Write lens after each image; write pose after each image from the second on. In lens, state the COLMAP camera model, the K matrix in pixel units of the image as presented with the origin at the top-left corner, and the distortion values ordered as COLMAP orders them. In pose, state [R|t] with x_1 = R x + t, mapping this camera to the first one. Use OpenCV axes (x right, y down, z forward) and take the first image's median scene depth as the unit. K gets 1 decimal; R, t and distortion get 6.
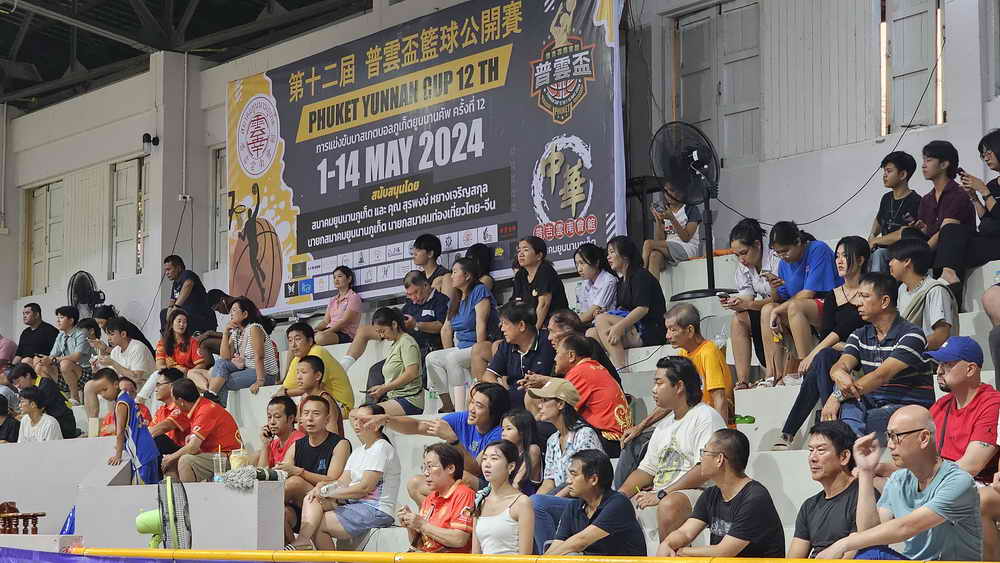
lens RADIAL K [[2198.4, 0, 500.0], [0, 2198.4, 281.5], [0, 0, 1]] dist [-0.030338, 0.250568]
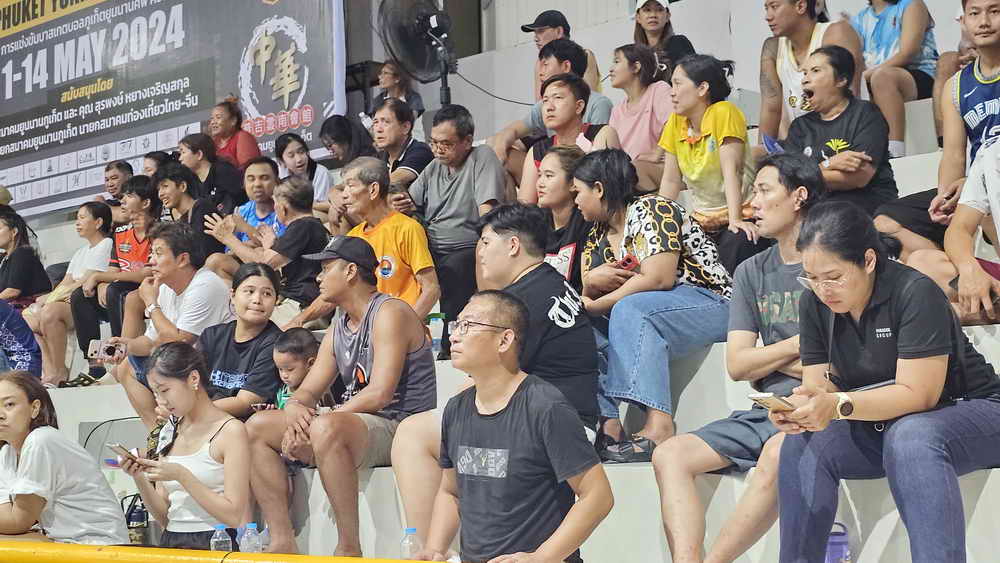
lens RADIAL K [[1756.3, 0, 500.0], [0, 1756.3, 281.5], [0, 0, 1]] dist [0.018550, -0.004917]
pose [[0.987155, -0.003737, 0.159719, 0.004518], [0.001290, 0.999880, 0.015423, 0.026601], [-0.159758, -0.015019, 0.987042, 0.256415]]
